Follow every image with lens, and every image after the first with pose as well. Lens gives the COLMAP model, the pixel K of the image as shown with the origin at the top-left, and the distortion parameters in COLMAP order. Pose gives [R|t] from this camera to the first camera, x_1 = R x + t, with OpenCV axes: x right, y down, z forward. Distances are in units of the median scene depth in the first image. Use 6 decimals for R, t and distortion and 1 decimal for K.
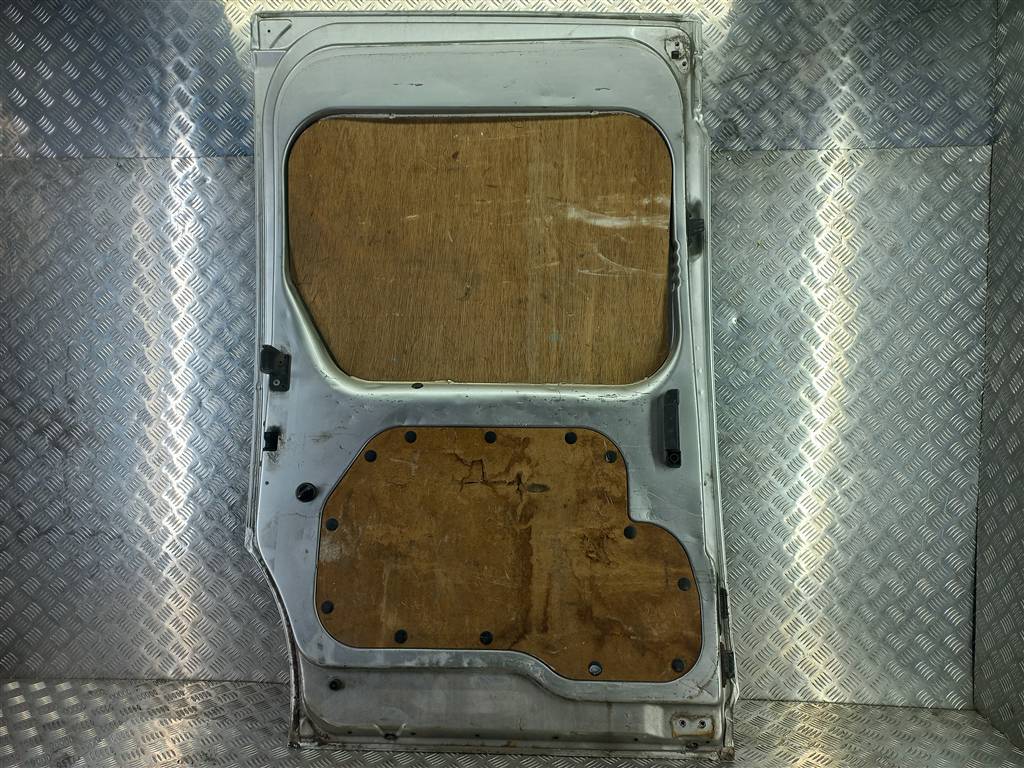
lens RADIAL K [[711.9, 0, 512.0], [0, 711.9, 384.0], [0, 0, 1]] dist [0.106029, -0.177216]
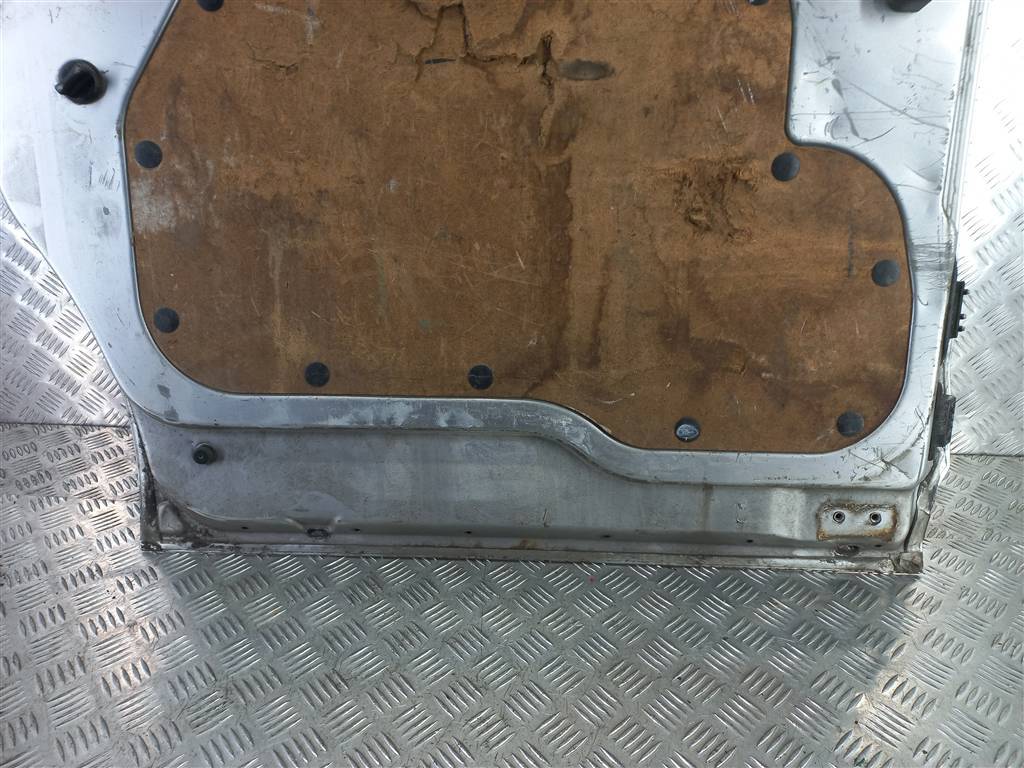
lens RADIAL K [[724.8, 0, 512.0], [0, 724.8, 384.0], [0, 0, 1]] dist [0.098318, -0.140414]
pose [[0.999986, -0.005071, 0.001627, -0.013342], [0.003960, 0.912363, 0.409362, 0.136286], [-0.003560, -0.409350, 0.912371, 0.496377]]
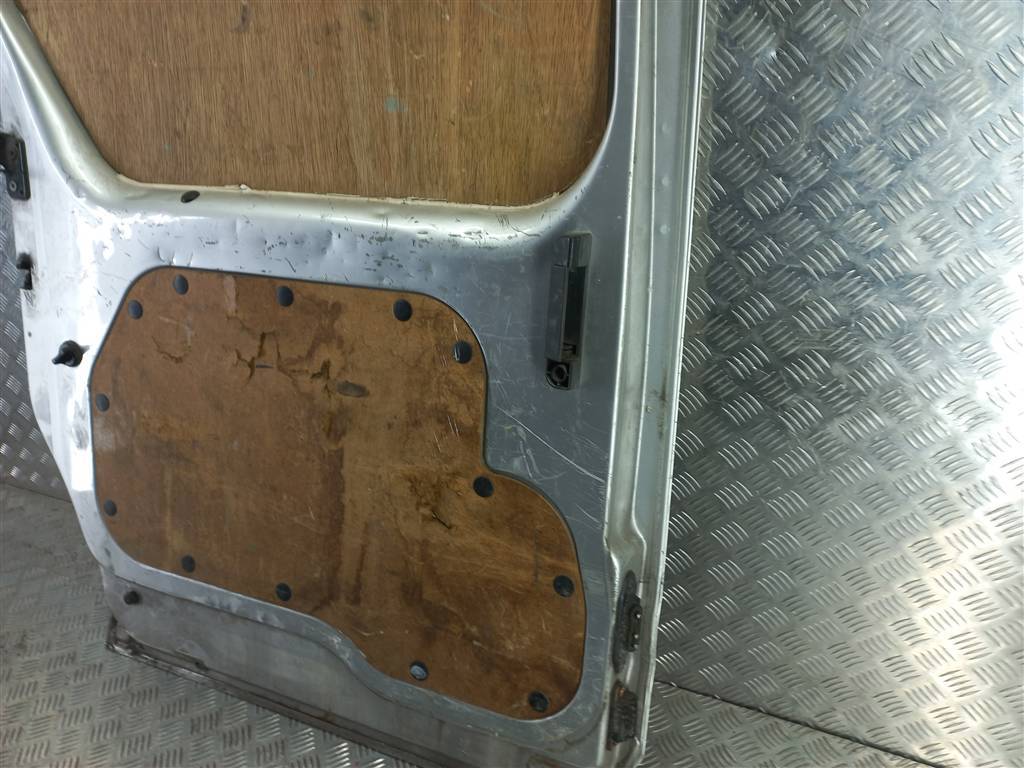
lens RADIAL K [[734.7, 0, 499.8], [0, 734.7, 381.6], [0, 0, 1]] dist [0.099638, -0.147417]
pose [[0.933607, 0.112105, -0.340308, 0.358776], [0.035799, 0.915853, 0.399915, -0.101105], [0.356505, -0.385547, 0.851034, 0.525861]]
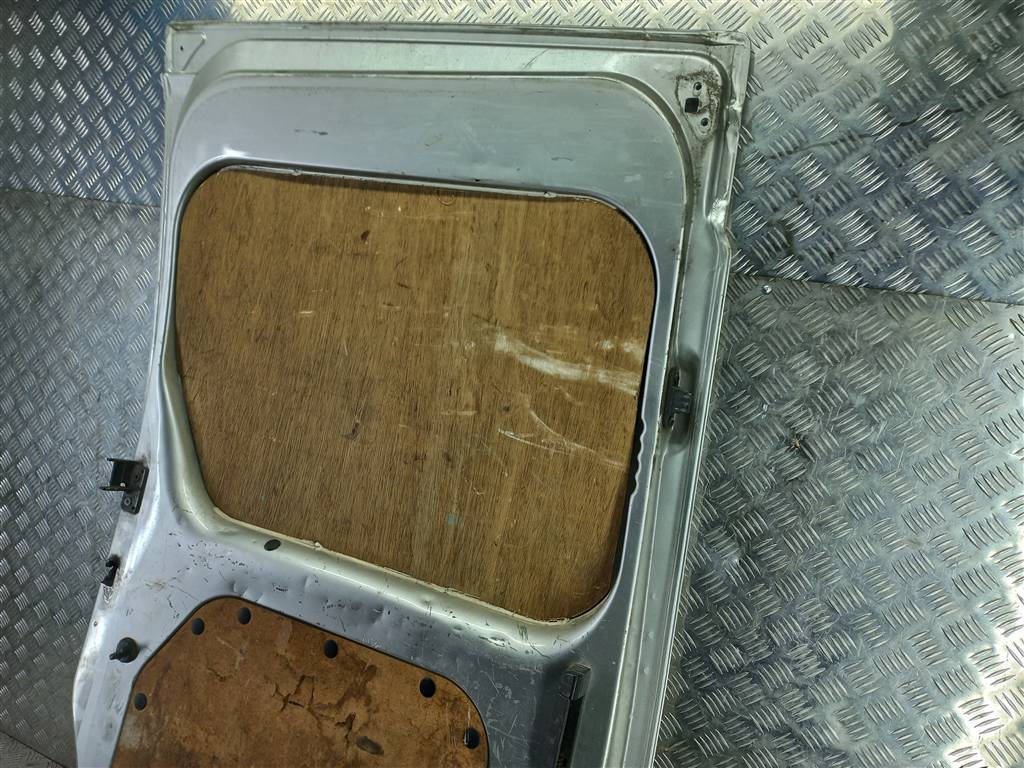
lens RADIAL K [[724.8, 0, 512.0], [0, 724.8, 384.0], [0, 0, 1]] dist [0.098318, -0.140414]
pose [[0.922511, 0.168448, -0.347272, 0.351484], [-0.137640, 0.984159, 0.111742, -0.295973], [0.360594, -0.055285, 0.931083, 0.408801]]
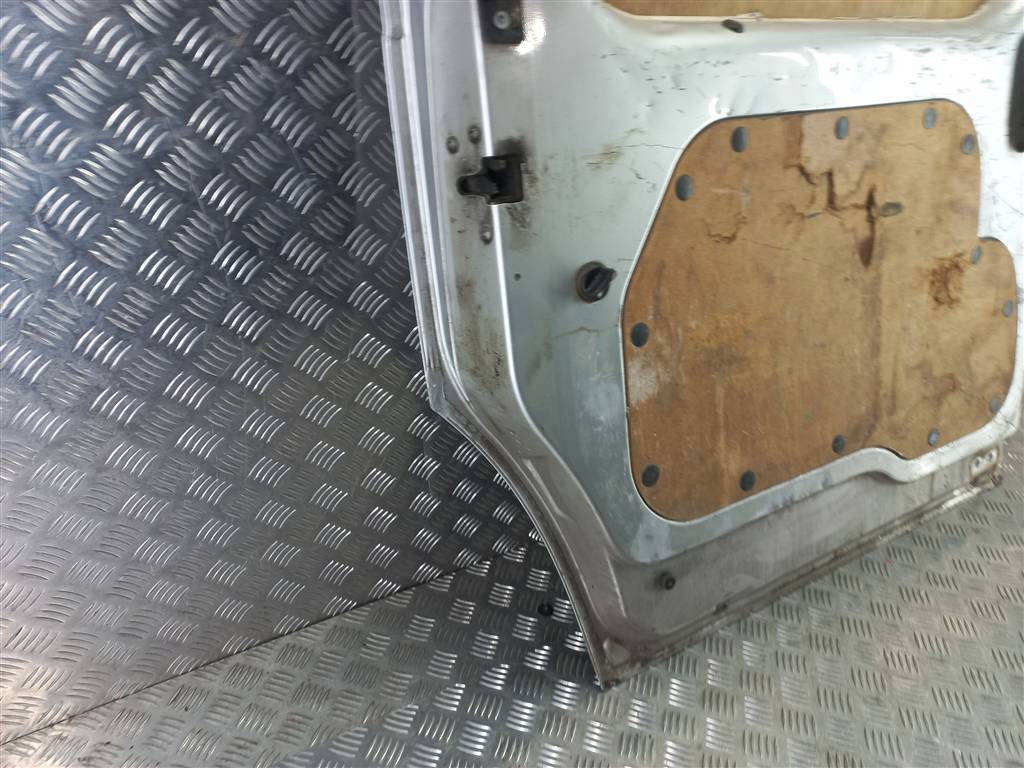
lens RADIAL K [[724.8, 0, 512.0], [0, 724.8, 384.0], [0, 0, 1]] dist [0.098318, -0.140414]
pose [[0.824853, -0.251566, 0.506292, -0.597007], [-0.006769, 0.891084, 0.453789, -0.006784], [-0.565306, -0.377736, 0.733311, 0.660800]]
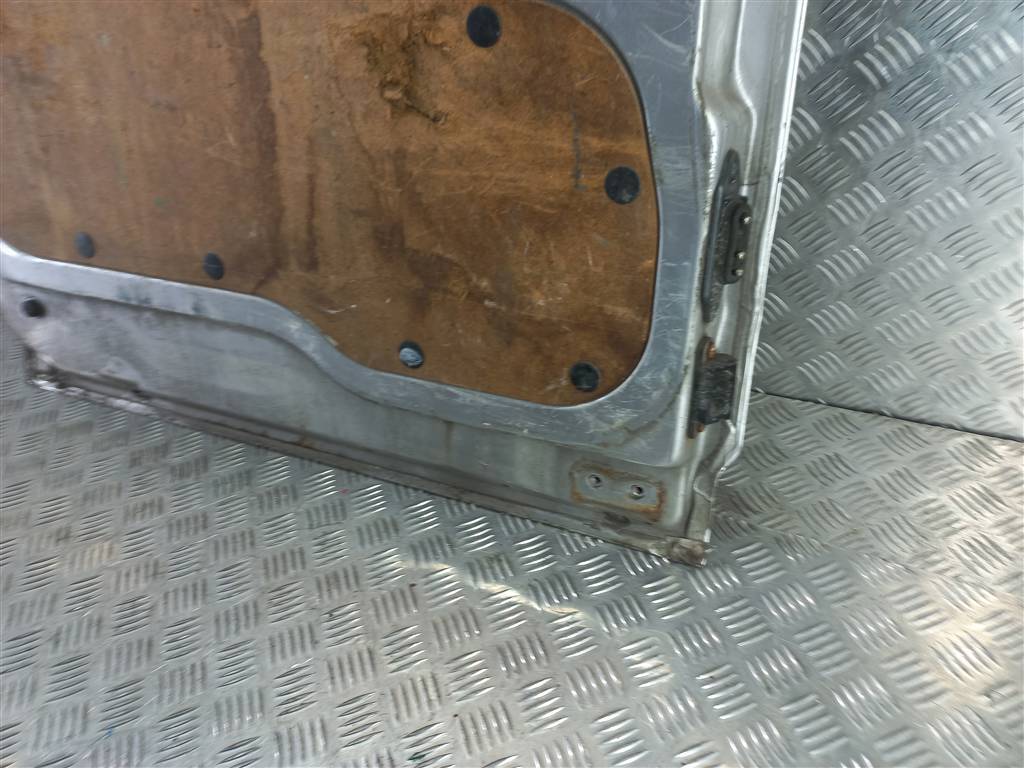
lens RADIAL K [[741.0, 0, 511.9], [0, 741.0, 370.3], [0, 0, 1]] dist [0.109630, -0.155018]
pose [[0.930876, 0.144833, -0.335400, 0.311831], [0.087976, 0.802178, 0.590568, 0.126138], [0.354584, -0.579253, 0.733986, 0.637456]]
